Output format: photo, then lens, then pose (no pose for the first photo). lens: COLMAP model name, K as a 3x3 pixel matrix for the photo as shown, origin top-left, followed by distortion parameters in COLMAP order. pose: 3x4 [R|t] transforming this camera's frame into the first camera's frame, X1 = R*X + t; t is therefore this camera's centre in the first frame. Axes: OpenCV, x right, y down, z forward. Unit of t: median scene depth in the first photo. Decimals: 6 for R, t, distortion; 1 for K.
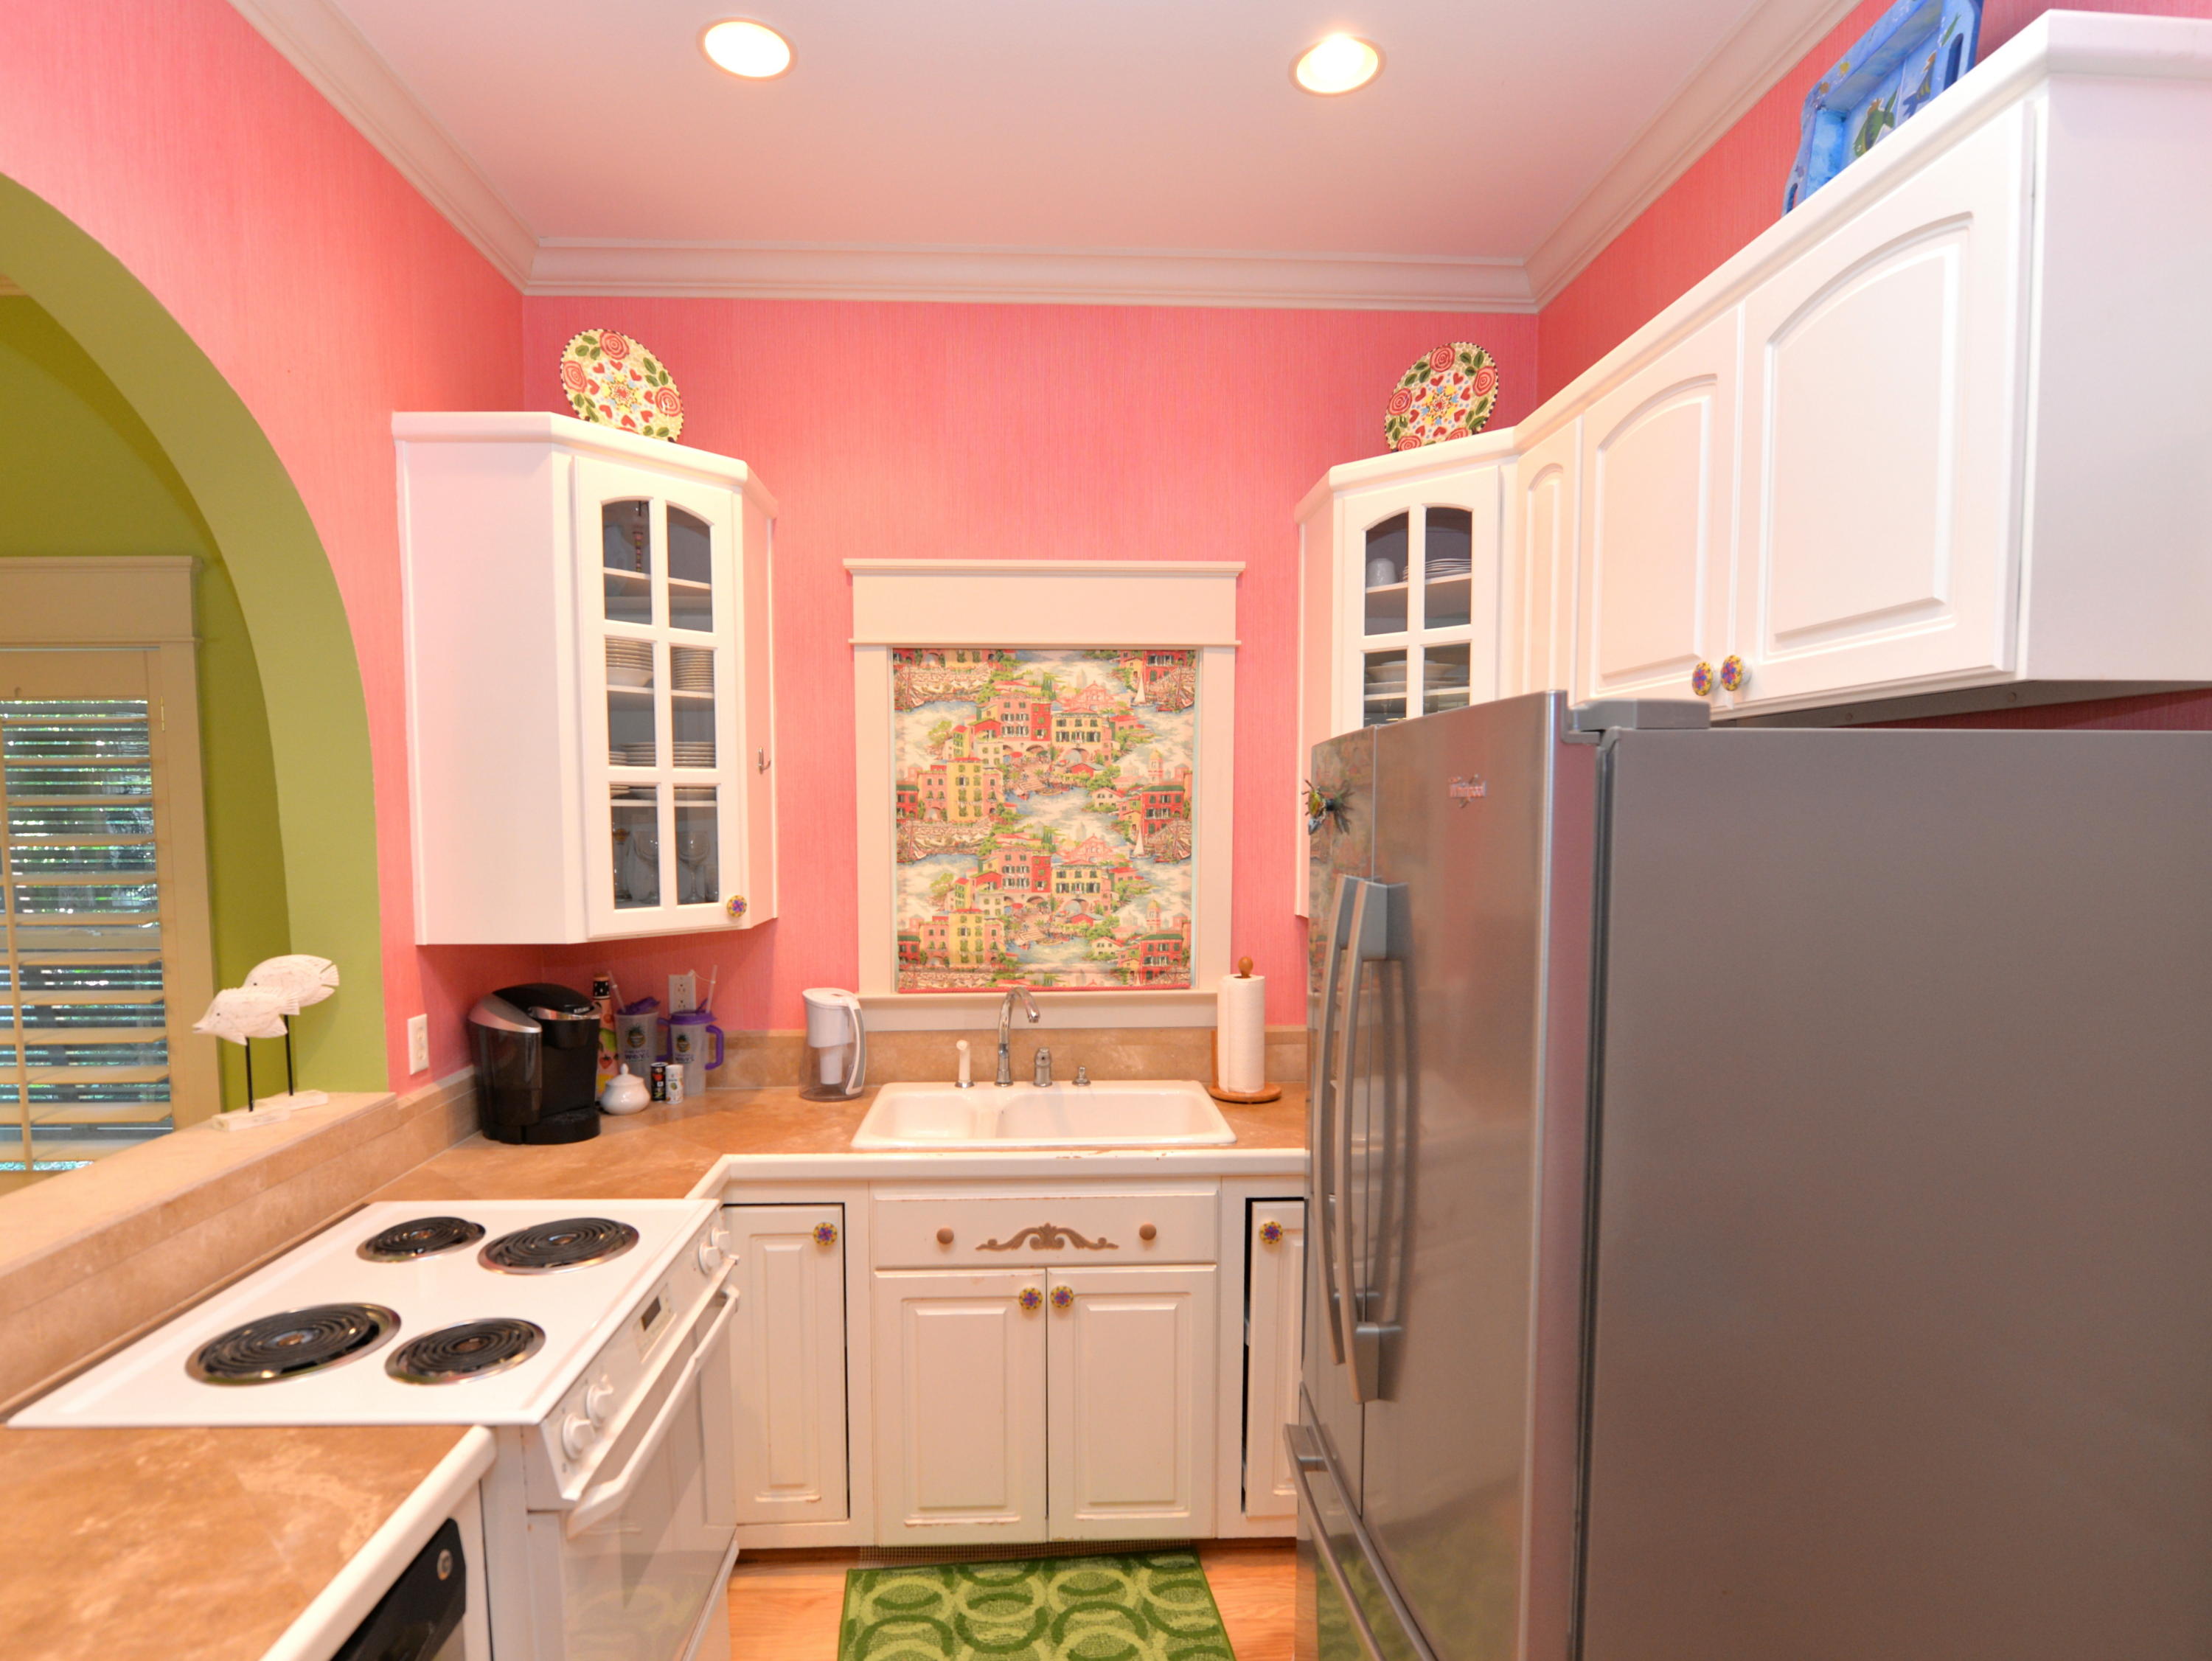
lens RADIAL K [[1152.0, 0, 1074.5], [0, 1152.0, 901.2], [0, 0, 1]] dist [0.003504, -0.010480]
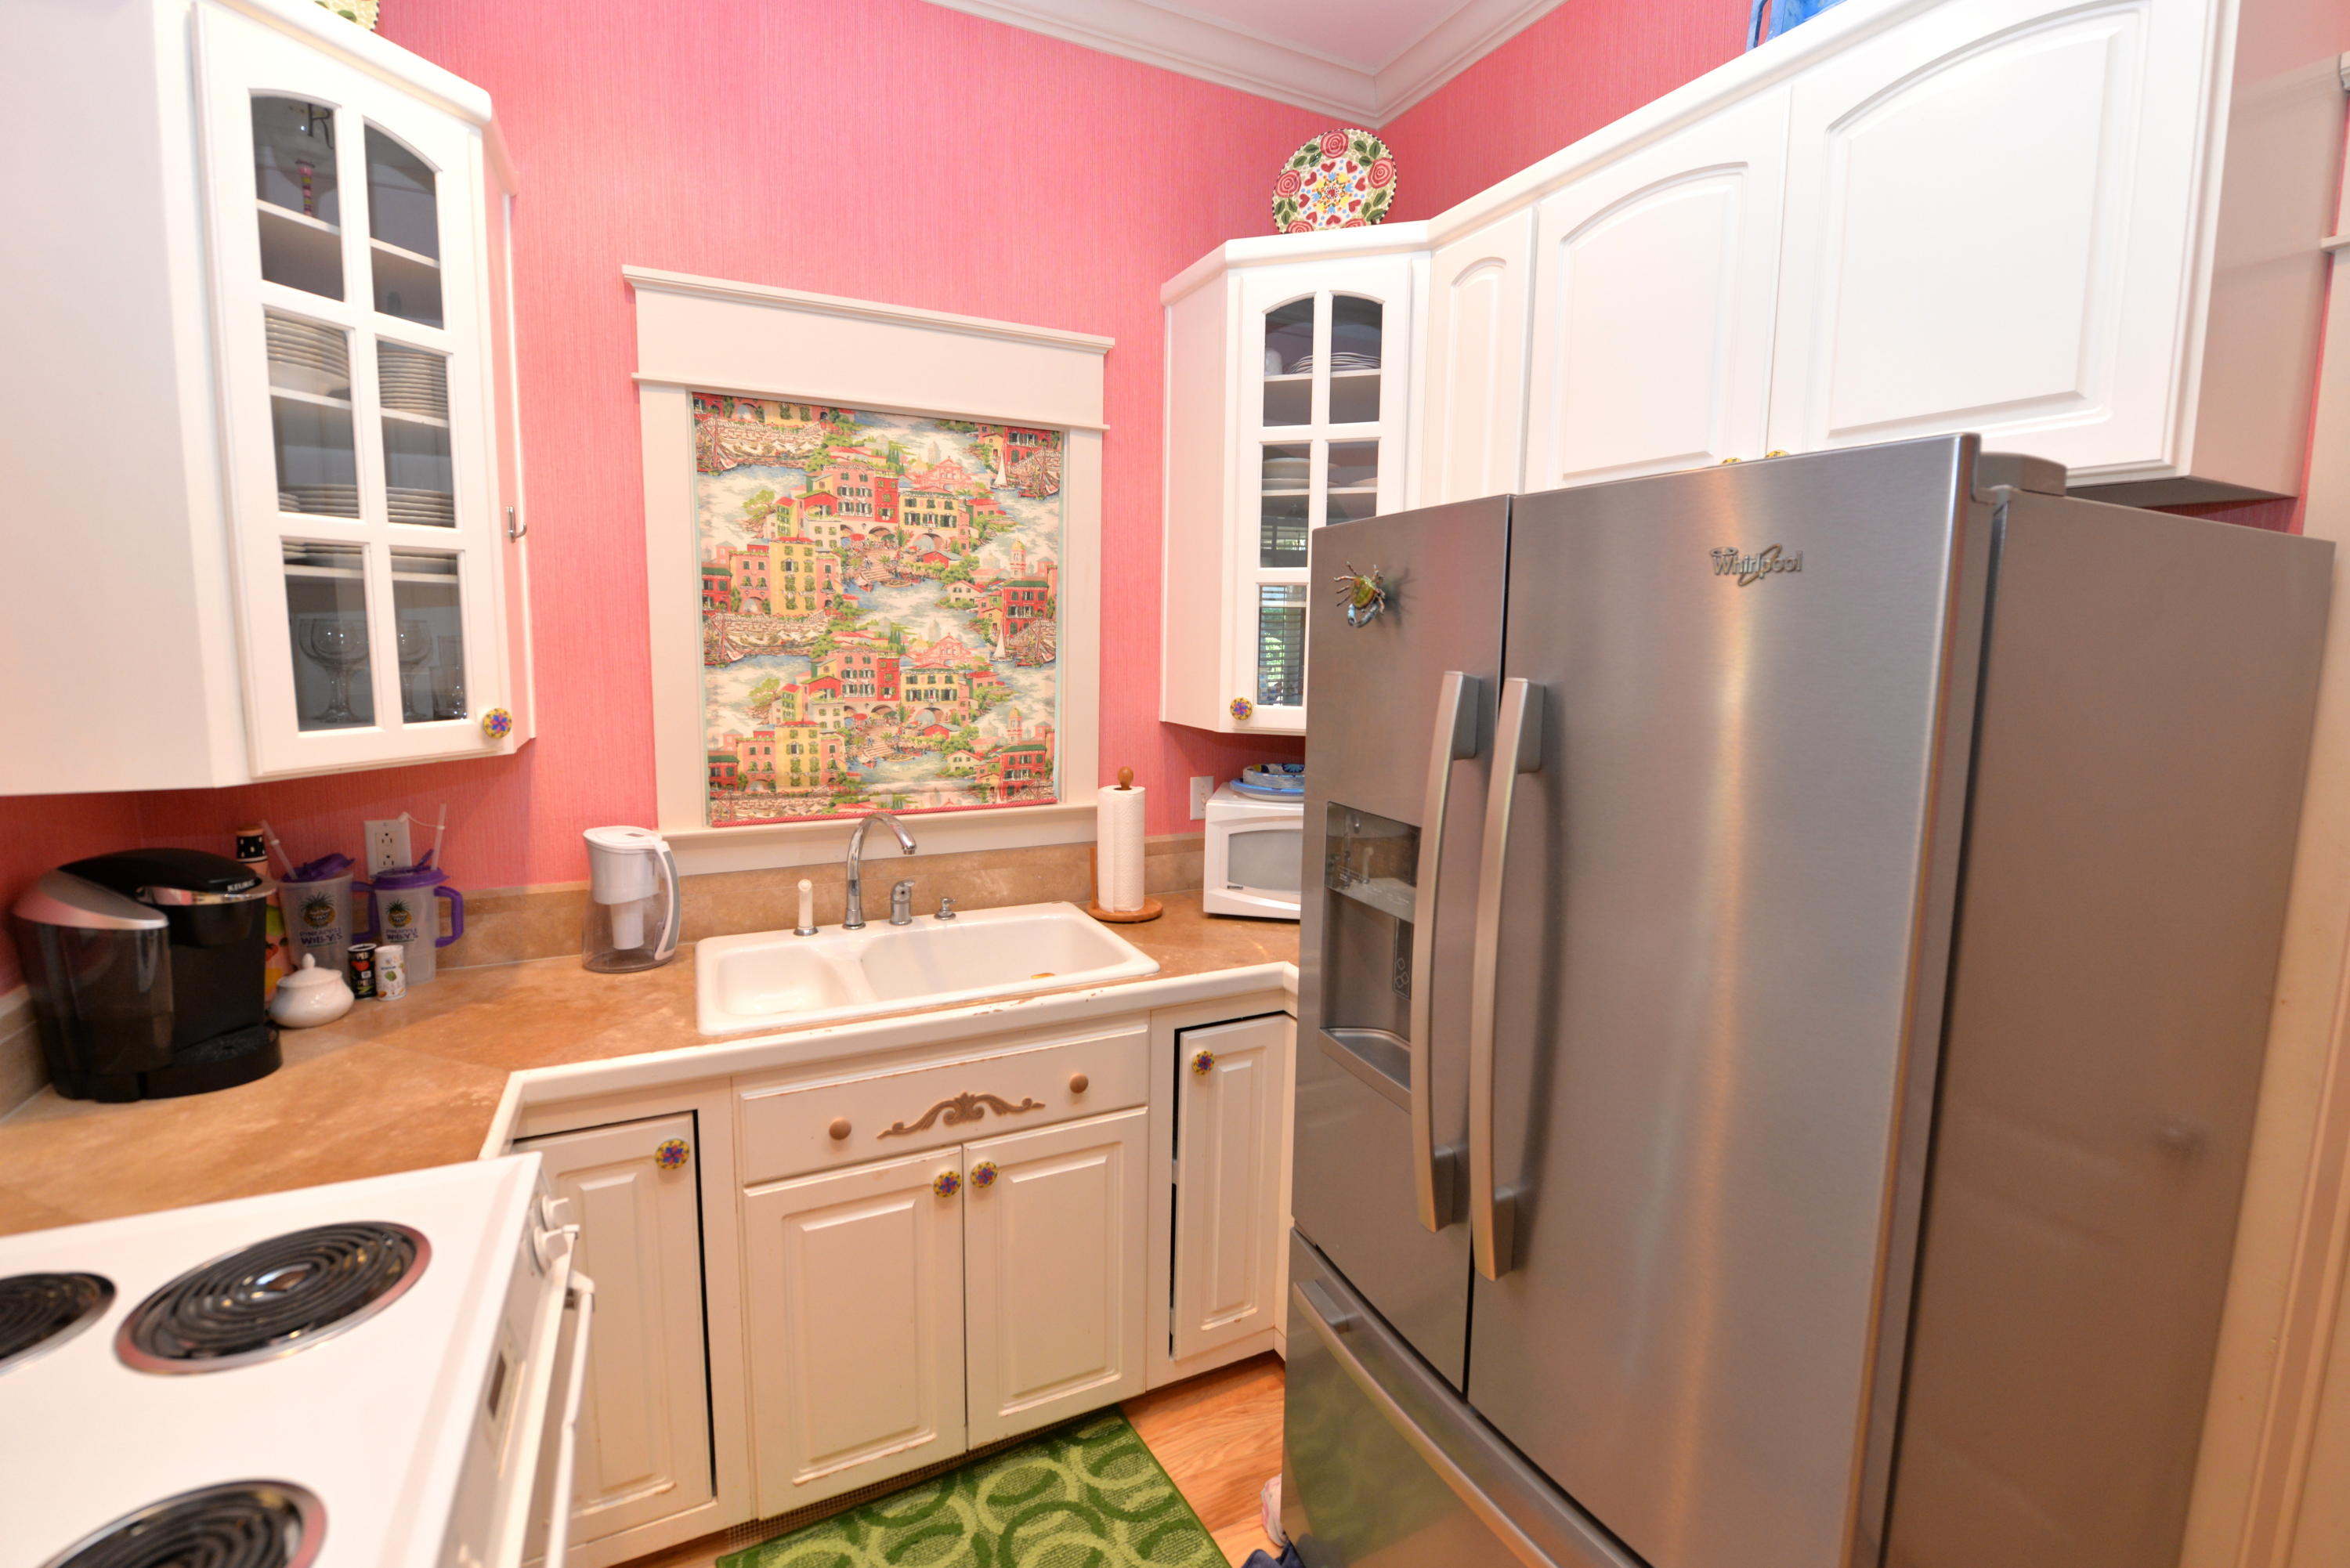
lens RADIAL K [[1025.7, 0, 1182.4], [0, 1025.7, 758.2], [0, 0, 1]] dist [-0.002780, -0.007589]
pose [[0.914499, -0.032977, 0.403241, -0.145406], [0.013353, 0.998590, 0.051383, -0.001133], [-0.404367, -0.041605, 0.913650, 0.220031]]
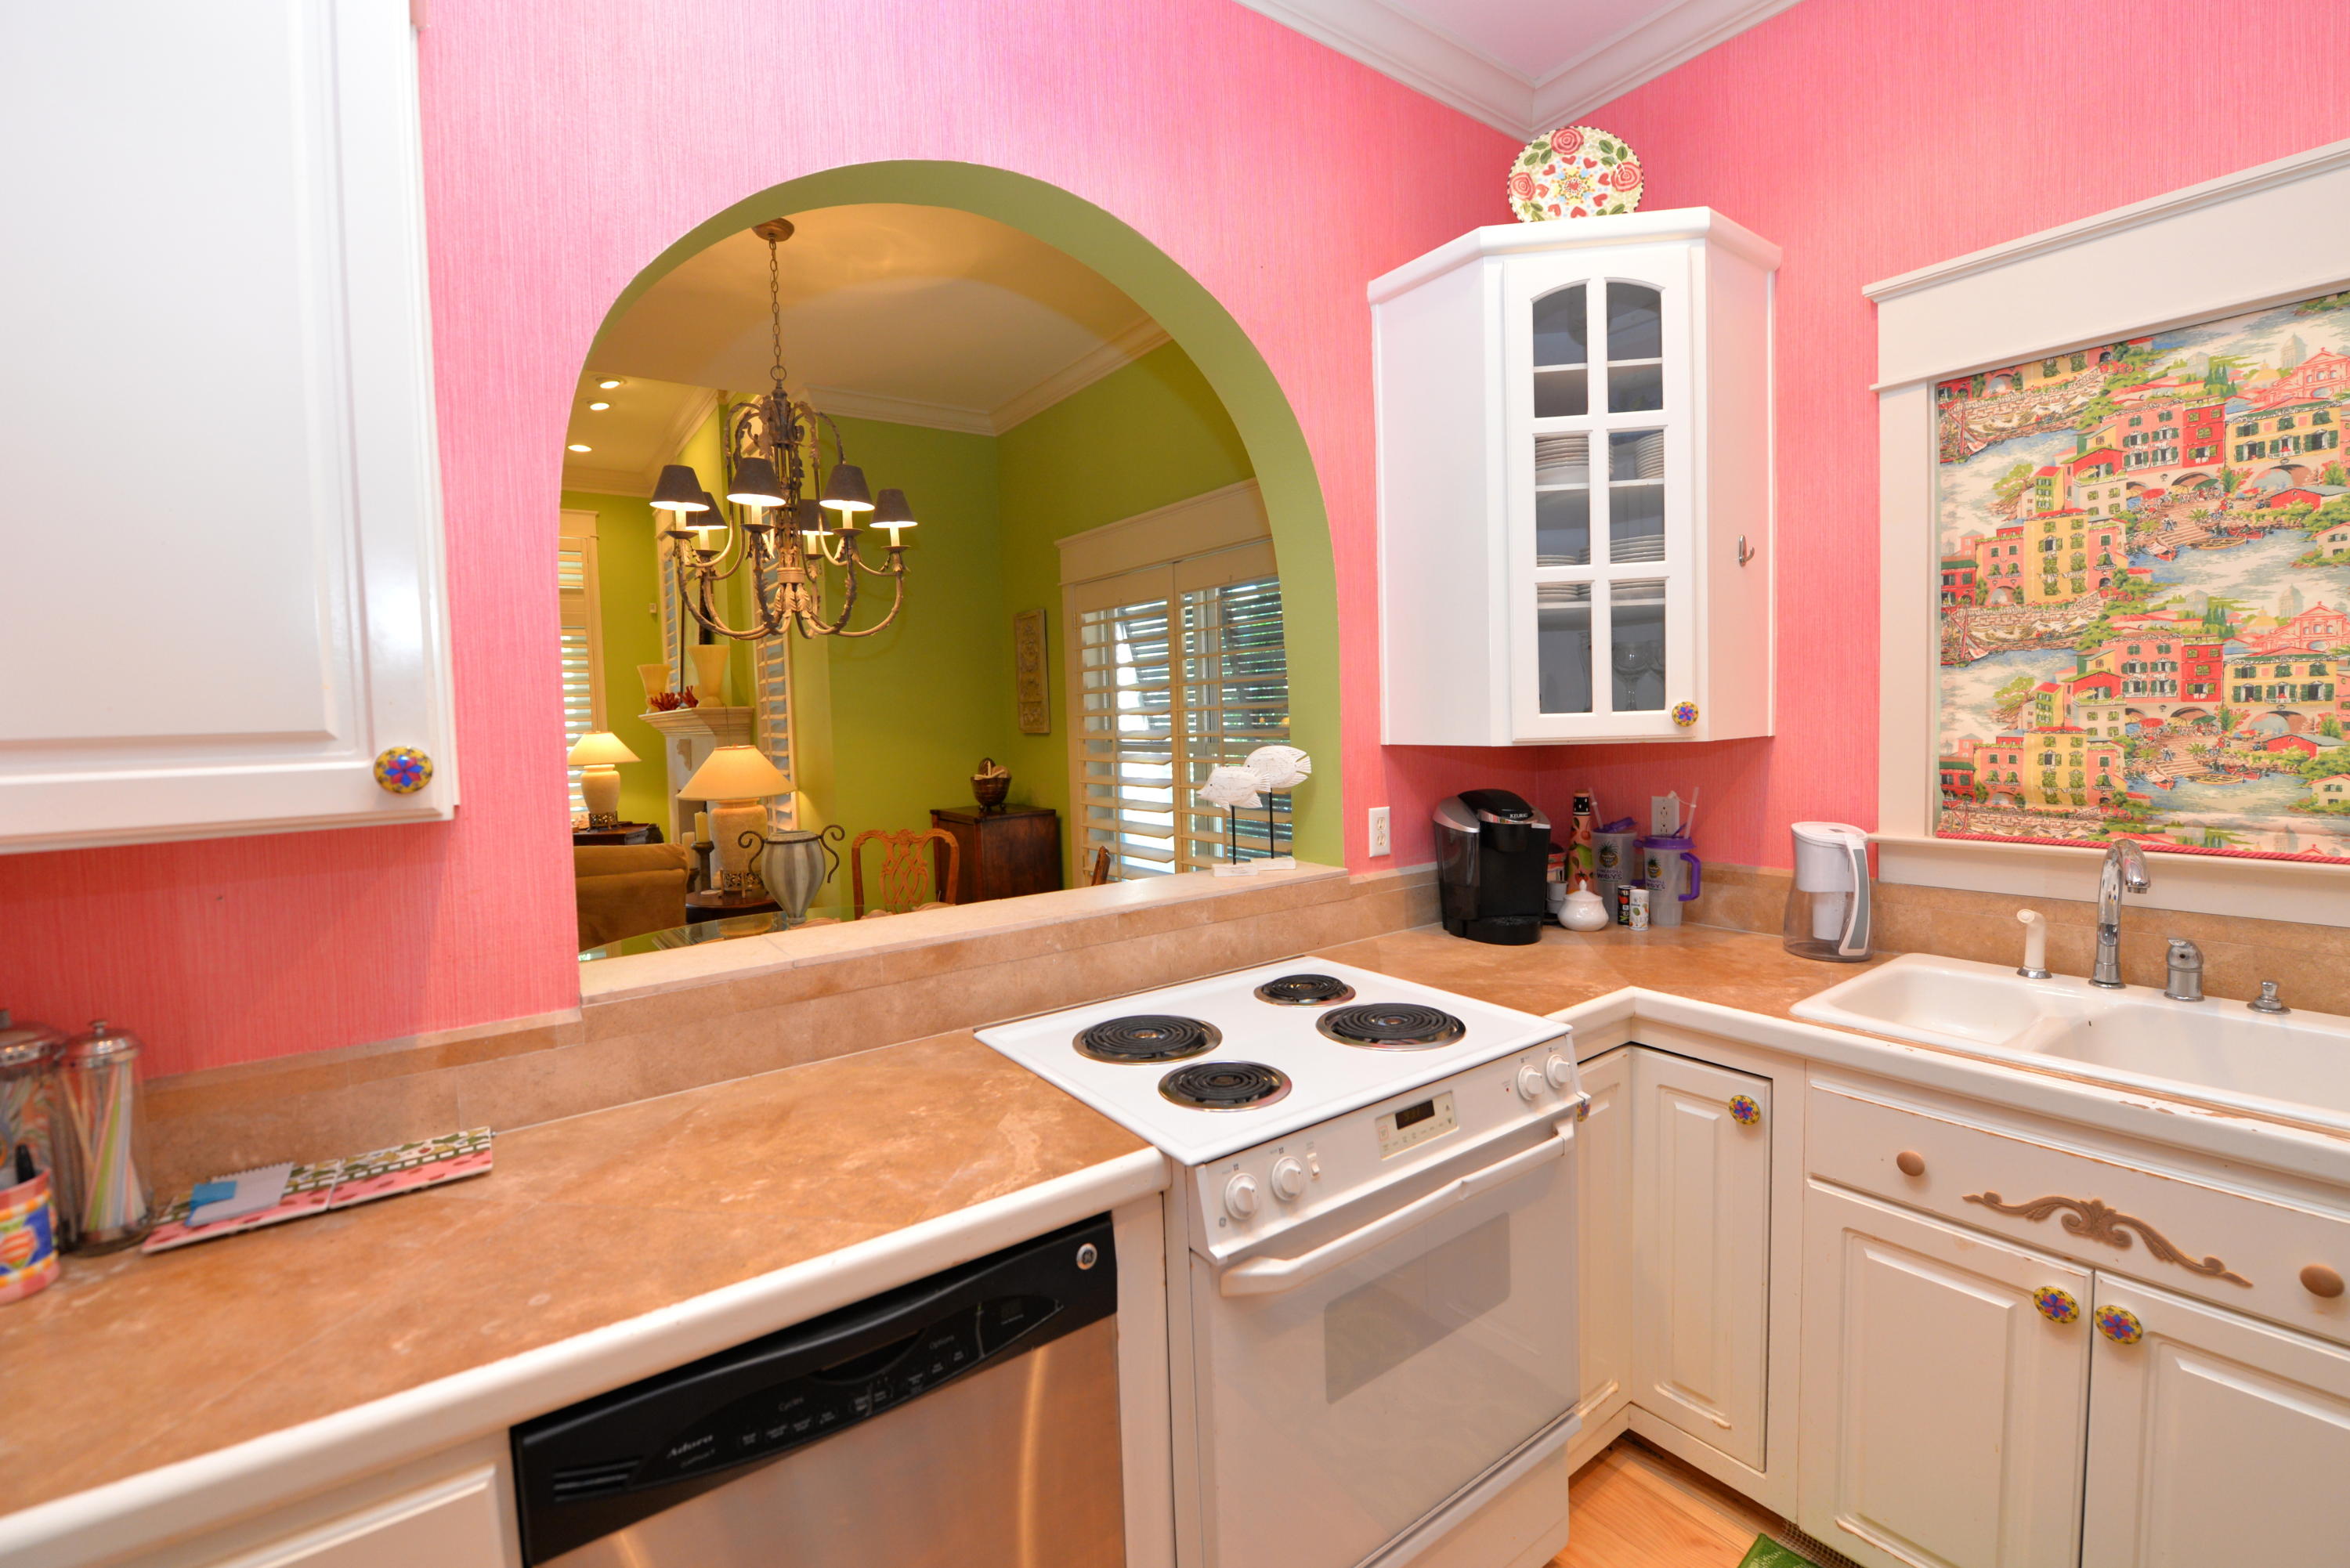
lens RADIAL K [[1005.7, 0, 1186.4], [0, 1005.7, 760.7], [0, 0, 1]] dist [-0.009435, -0.004644]
pose [[0.557926, 0.026935, -0.829453, 0.120707], [-0.033192, 0.999398, 0.010127, 0.040769], [0.829227, 0.021881, 0.558484, 0.230878]]
